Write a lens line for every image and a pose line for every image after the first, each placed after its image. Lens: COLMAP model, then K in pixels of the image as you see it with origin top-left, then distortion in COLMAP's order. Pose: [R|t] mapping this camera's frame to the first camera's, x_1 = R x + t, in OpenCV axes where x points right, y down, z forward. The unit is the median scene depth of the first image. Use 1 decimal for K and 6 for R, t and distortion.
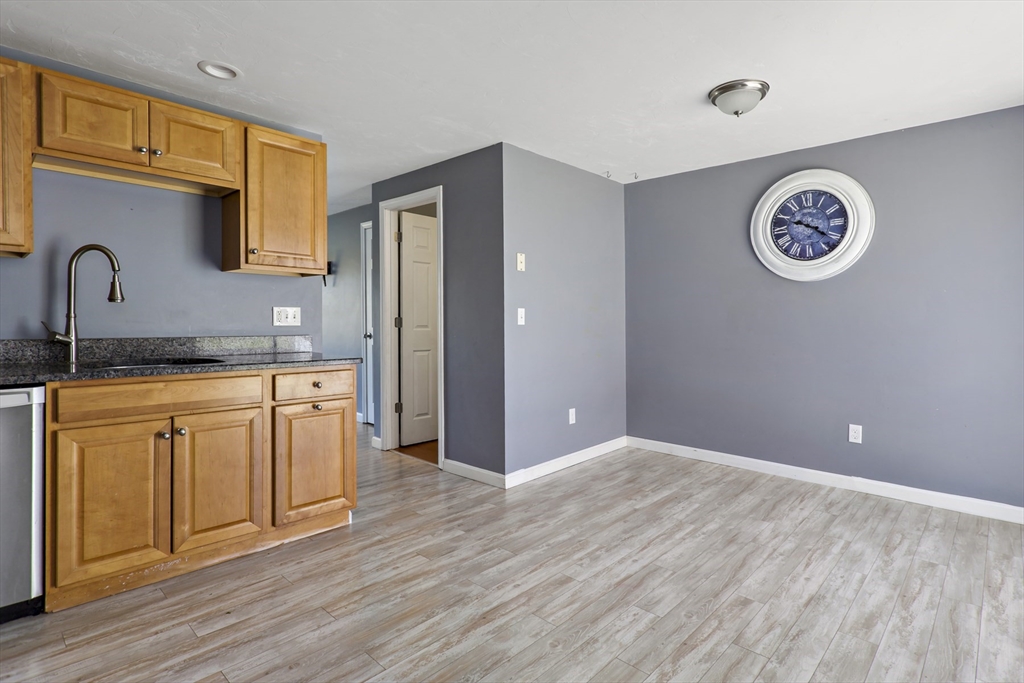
lens RADIAL K [[484.2, 0, 580.6], [0, 484.2, 320.6], [0, 0, 1]] dist [0.000490, 0.000252]
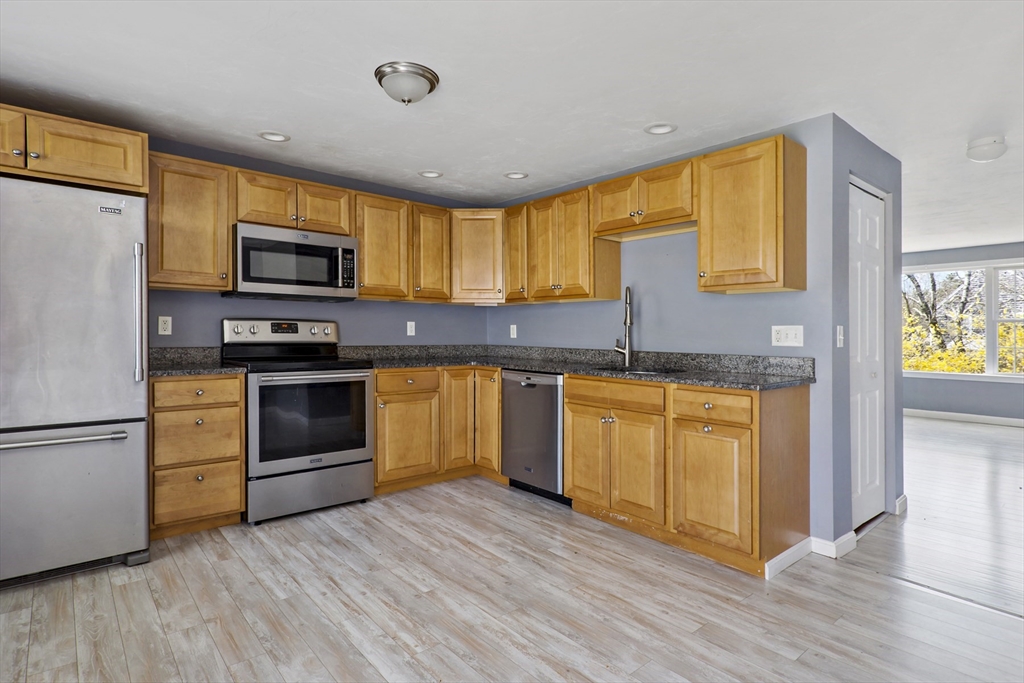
lens RADIAL K [[552.3, 0, 509.0], [0, 552.3, 357.5], [0, 0, 1]] dist [-0.001339, 0.001108]
pose [[-0.167016, 0.034548, -0.985349, 0.735493], [-0.014695, 0.999188, 0.037524, 0.000262], [0.985845, 0.020747, -0.166373, 0.962348]]
